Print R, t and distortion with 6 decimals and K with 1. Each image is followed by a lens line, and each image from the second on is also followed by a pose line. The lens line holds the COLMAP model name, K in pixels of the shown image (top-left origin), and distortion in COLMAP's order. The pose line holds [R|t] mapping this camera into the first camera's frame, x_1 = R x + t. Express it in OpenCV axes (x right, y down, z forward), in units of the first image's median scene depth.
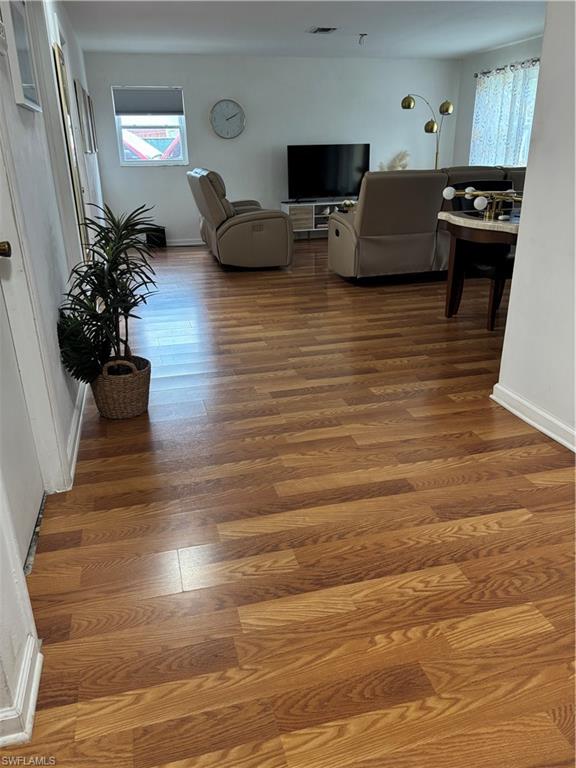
lens RADIAL K [[586.5, 0, 288.2], [0, 586.5, 384.2], [0, 0, 1]] dist [0.051520, -0.057659]
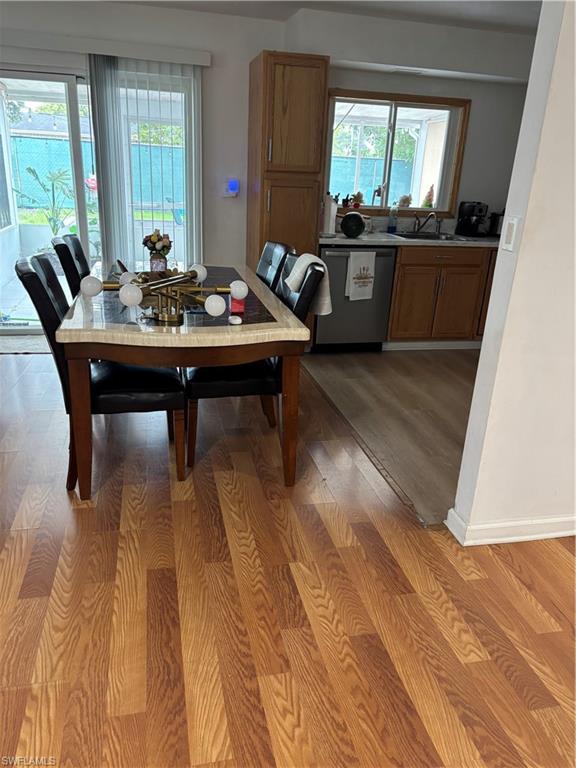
lens RADIAL K [[586.5, 0, 291.1], [0, 586.5, 386.7], [0, 0, 1]] dist [0.051520, -0.057659]
pose [[0.029750, -0.331190, 0.943095, -0.322326], [0.316992, 0.897936, 0.305332, -0.470061], [-0.947962, 0.289869, 0.131698, 1.047366]]
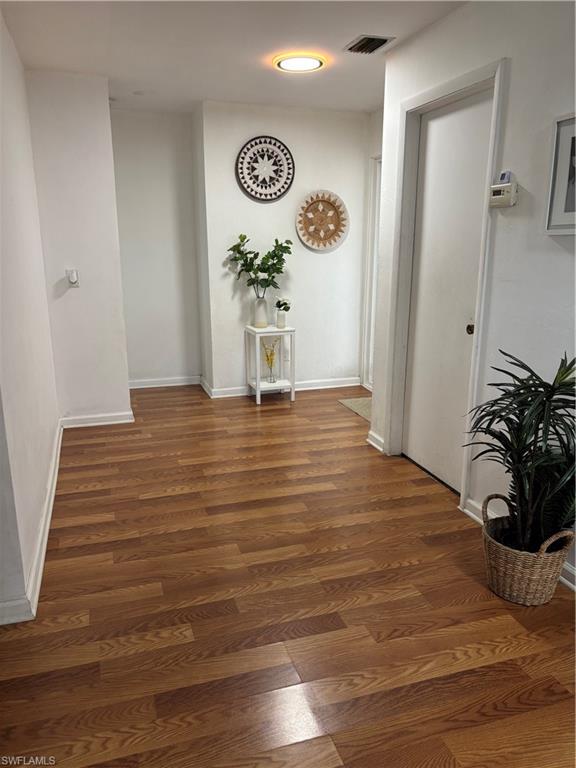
lens RADIAL K [[554.1, 0, 286.6], [0, 554.1, 432.0], [0, 0, 1]] dist [-0.035267, -0.004861]
pose [[-0.998097, 0.032796, -0.052209, 0.063138], [-0.008567, 0.764804, 0.644207, -0.582097], [0.061057, 0.643428, -0.763068, 1.377041]]
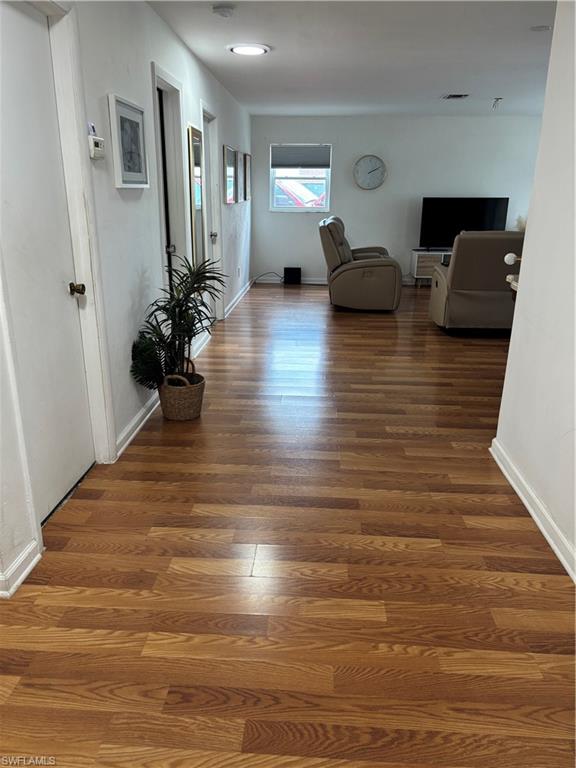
lens RADIAL K [[586.5, 0, 285.7], [0, 586.5, 390.1], [0, 0, 1]] dist [0.051520, -0.057659]
pose [[0.950897, 0.126121, -0.282644, 0.278606], [-0.138516, 0.990064, -0.024224, -0.008427], [0.276780, 0.062185, 0.958919, -0.156492]]
